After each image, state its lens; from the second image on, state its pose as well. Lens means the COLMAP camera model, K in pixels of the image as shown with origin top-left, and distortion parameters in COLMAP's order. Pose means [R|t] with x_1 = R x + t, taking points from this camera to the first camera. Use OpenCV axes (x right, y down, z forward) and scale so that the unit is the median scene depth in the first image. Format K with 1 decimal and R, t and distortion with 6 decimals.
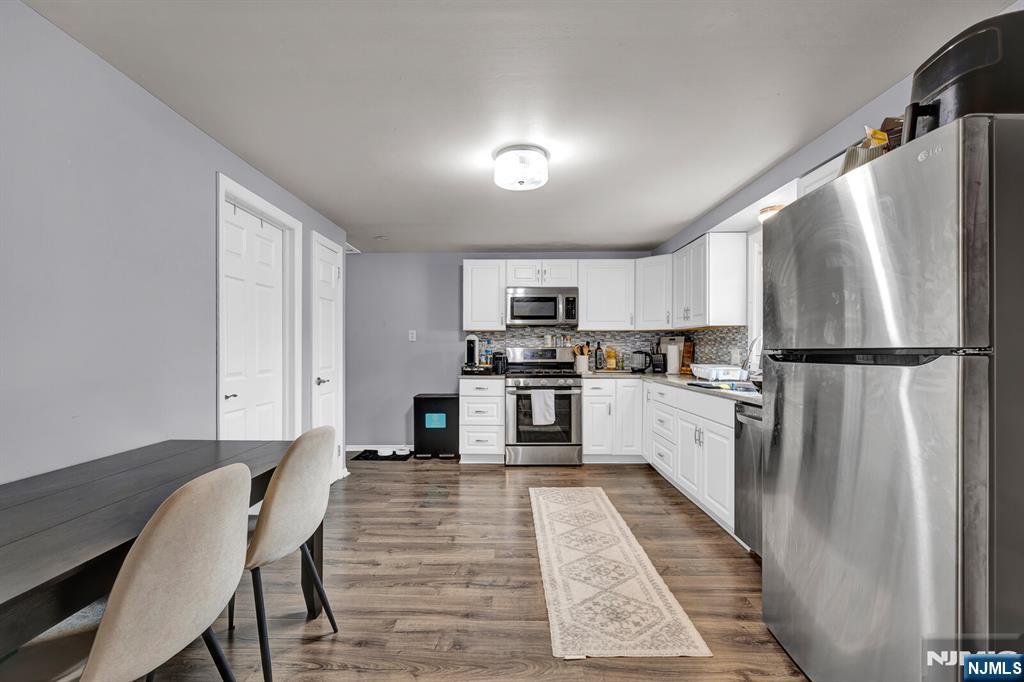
lens RADIAL K [[440.3, 0, 512.3], [0, 440.3, 349.1], [0, 0, 1]] dist [0.000926, -0.000302]
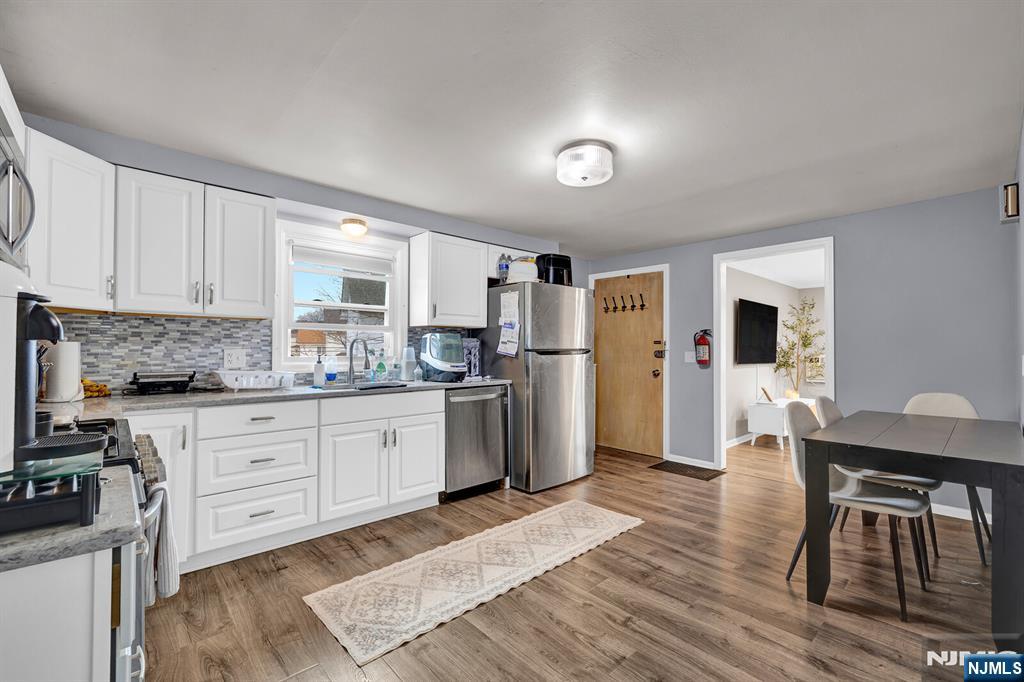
lens RADIAL K [[438.5, 0, 510.6], [0, 438.5, 341.6], [0, 0, 1]] dist [-0.000561, -0.000161]
pose [[-0.673353, 0.008472, 0.739273, -0.391118], [-0.001554, 0.999916, -0.012874, -0.003255], [-0.739319, -0.009817, -0.673283, 1.189727]]
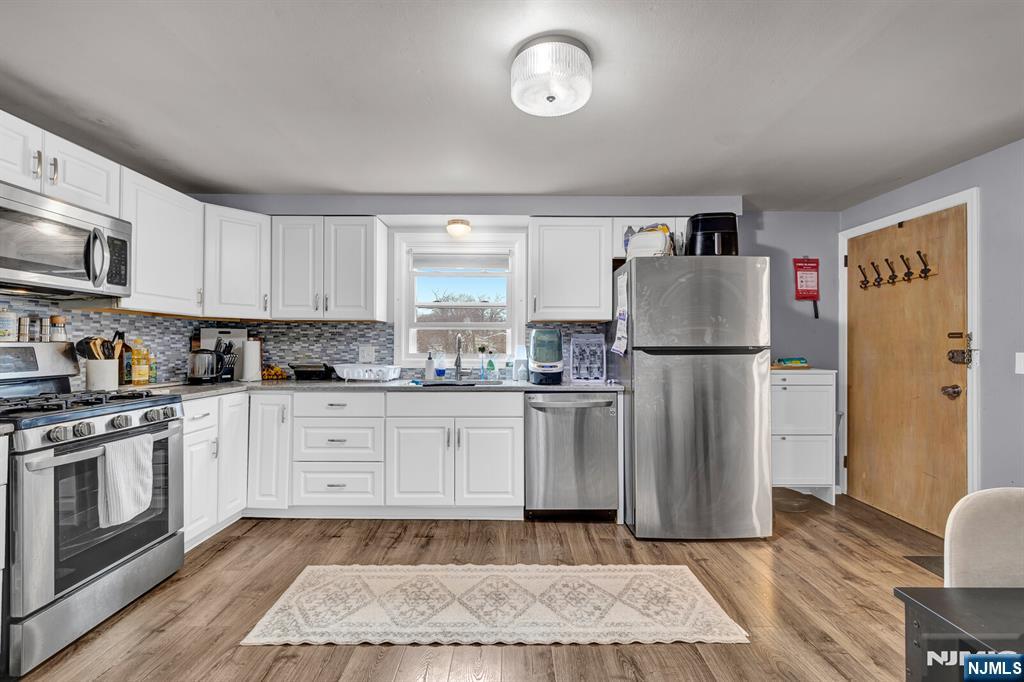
lens RADIAL K [[438.5, 0, 510.6], [0, 438.5, 341.6], [0, 0, 1]] dist [-0.000561, -0.000161]
pose [[-0.004605, 0.008304, 0.999955, -0.431586], [-0.000563, 0.999965, -0.008307, -0.001781], [-0.999989, -0.000601, -0.004600, 0.717935]]
